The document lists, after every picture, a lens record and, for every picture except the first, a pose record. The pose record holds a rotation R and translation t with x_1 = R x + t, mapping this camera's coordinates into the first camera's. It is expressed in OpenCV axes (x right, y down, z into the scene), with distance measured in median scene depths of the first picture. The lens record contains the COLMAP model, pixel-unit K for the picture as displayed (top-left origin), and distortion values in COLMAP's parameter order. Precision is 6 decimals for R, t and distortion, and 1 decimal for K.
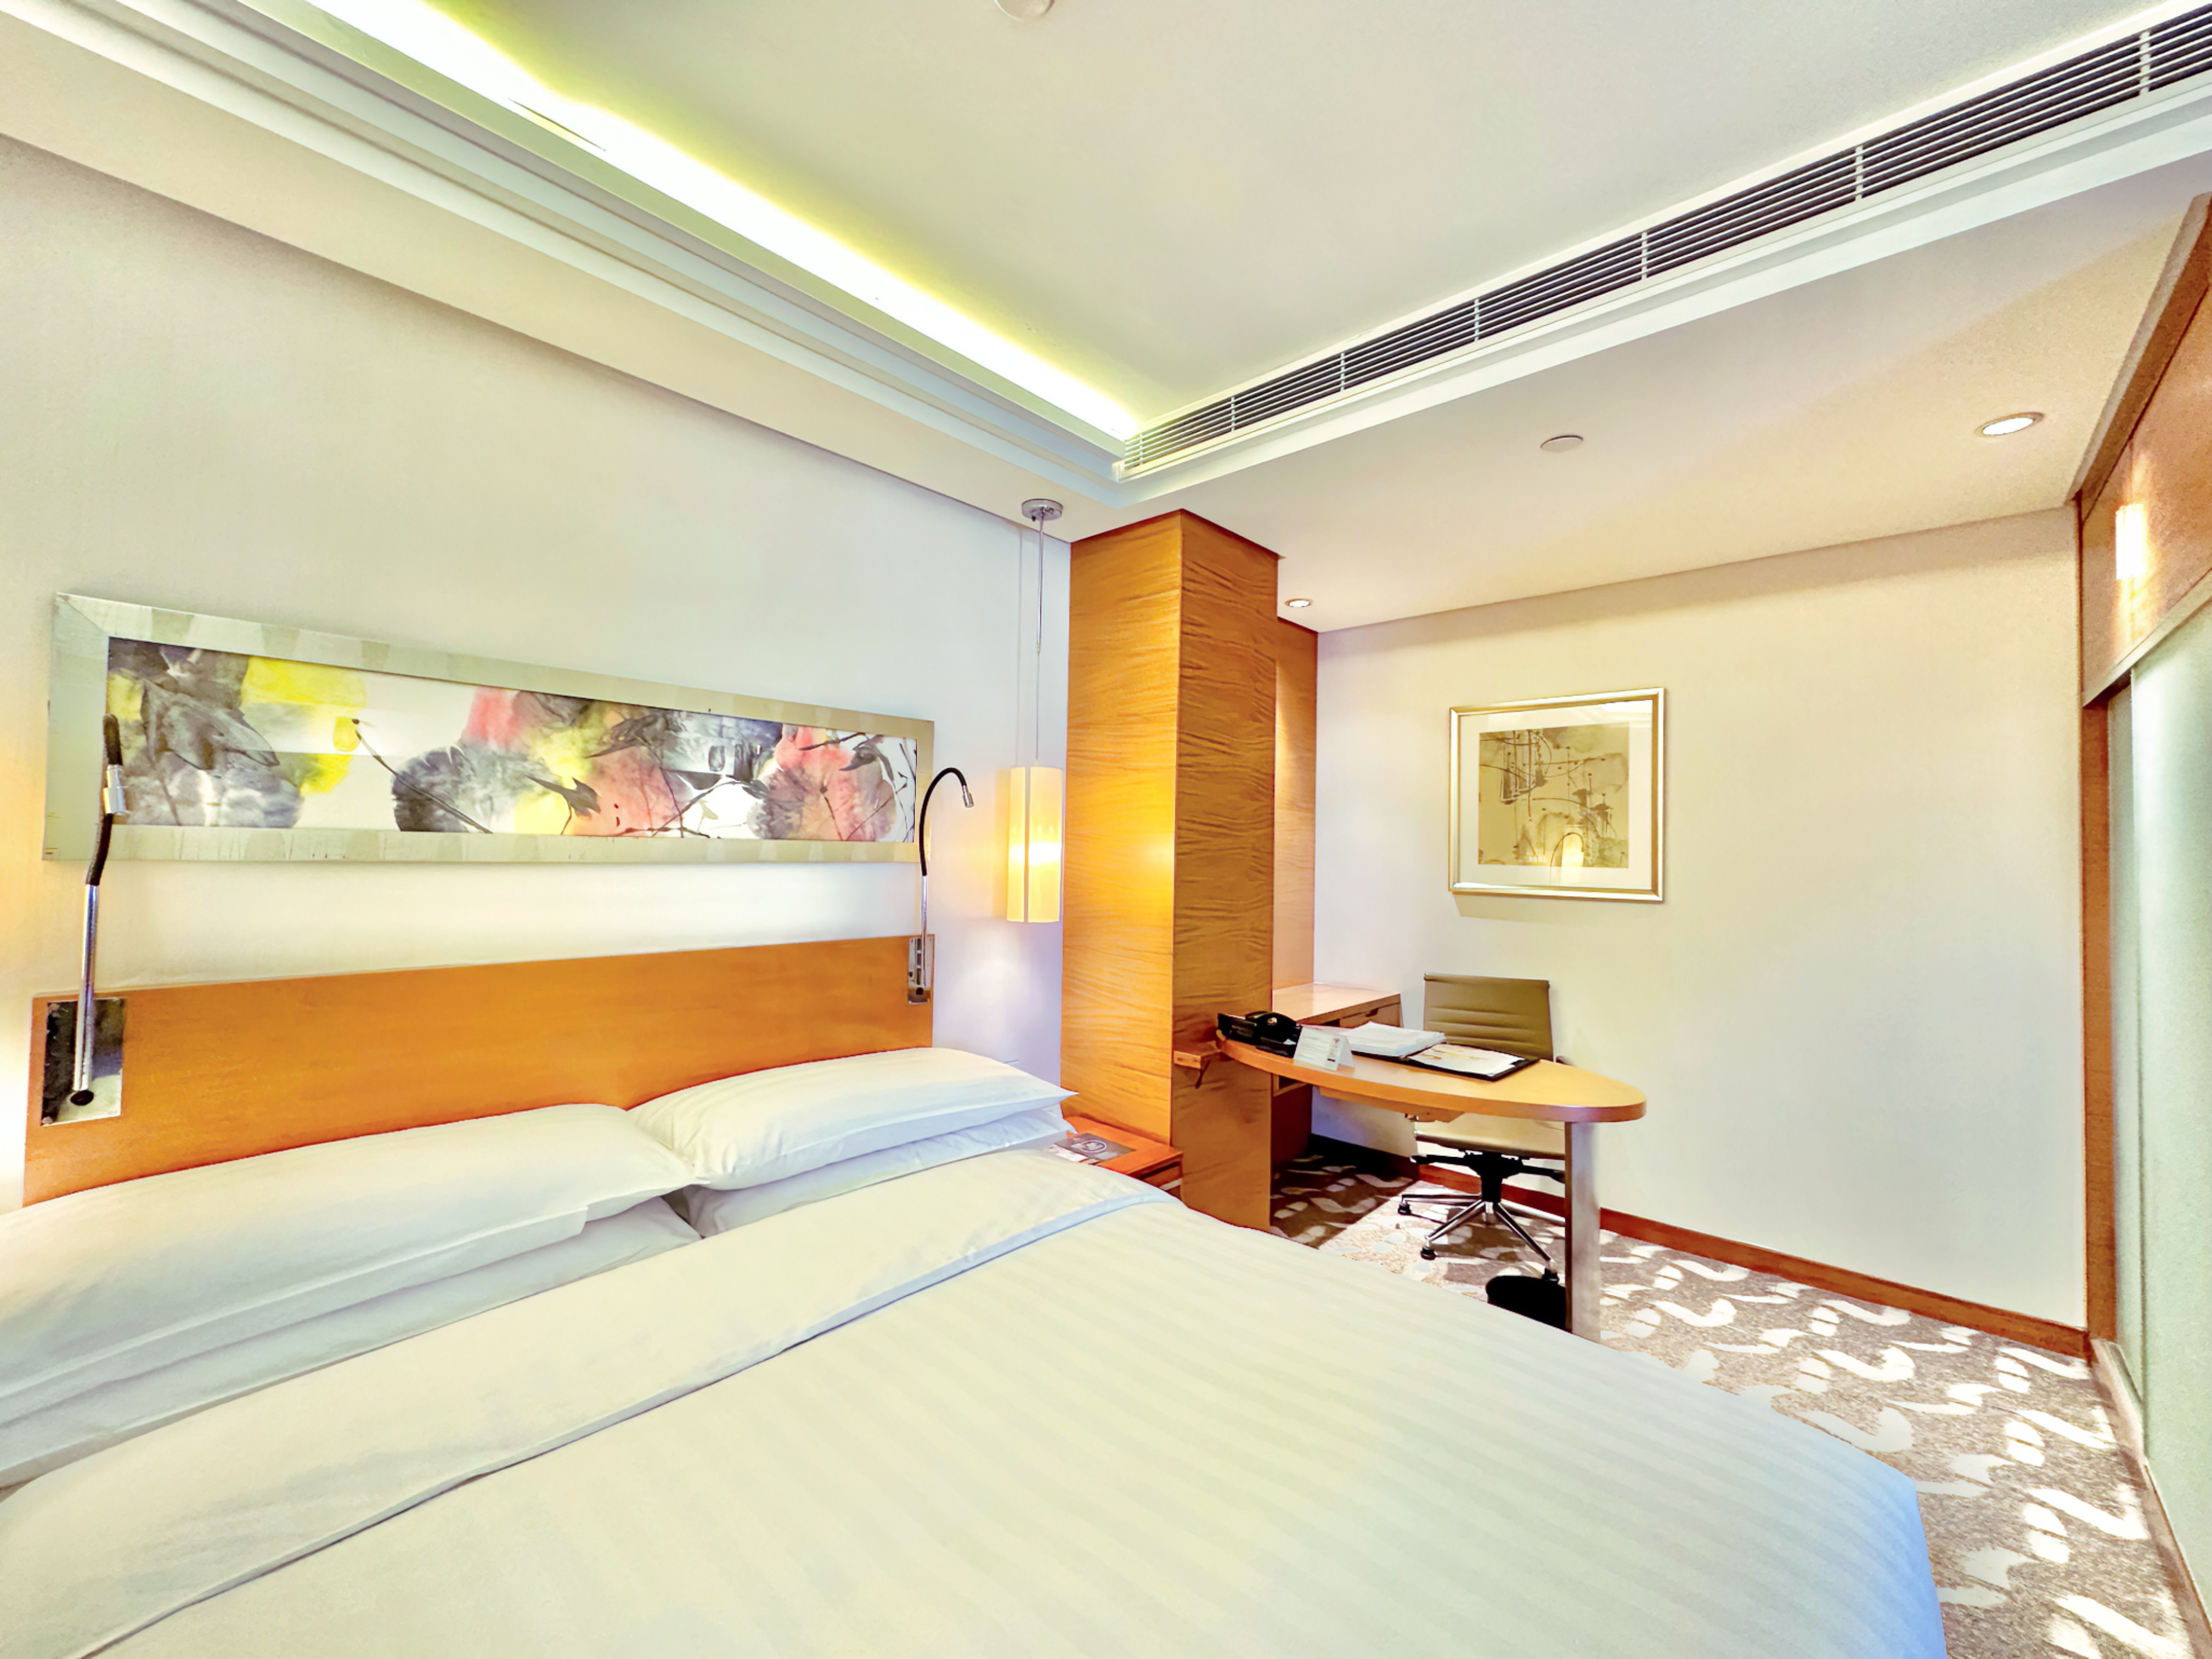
lens RADIAL K [[877.0, 0, 1107.9], [0, 877.0, 851.7], [0, 0, 1]] dist [-0.001027, 0.008839]
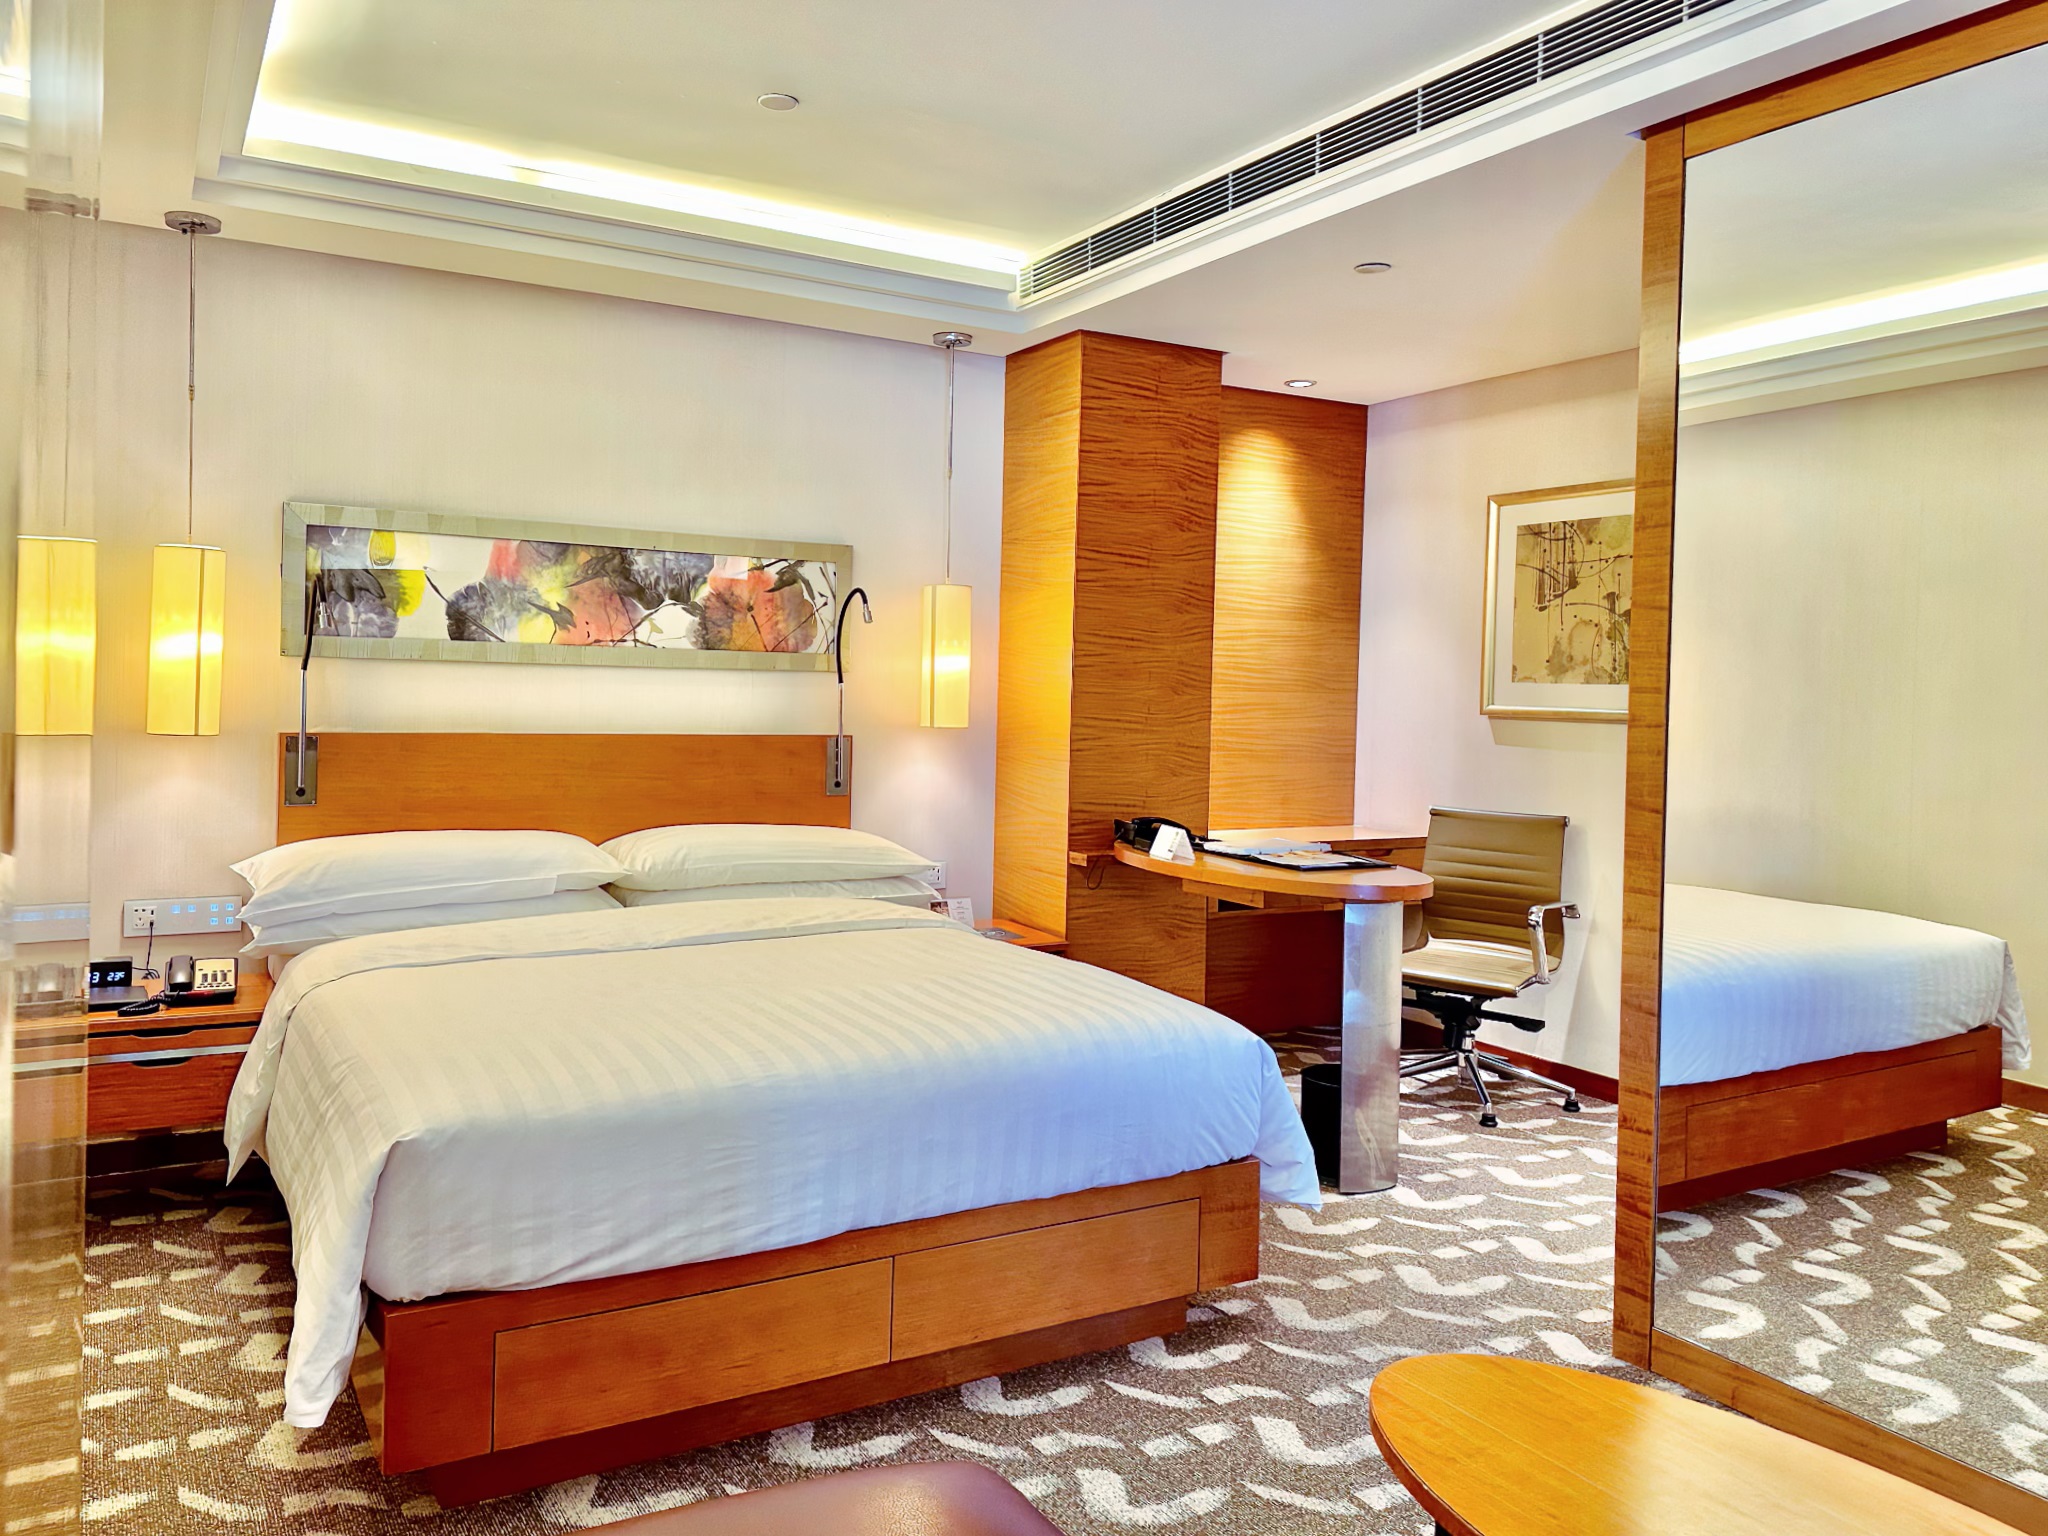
lens RADIAL K [[1488.2, 0, 1024.0], [0, 1488.2, 768.0], [0, 0, 1]] dist [0.129685, -0.002799]
pose [[0.954453, 0.020858, -0.297630, 0.625278], [-0.006124, 0.998713, 0.050354, 0.040113], [0.298297, -0.046238, 0.953352, -0.820080]]
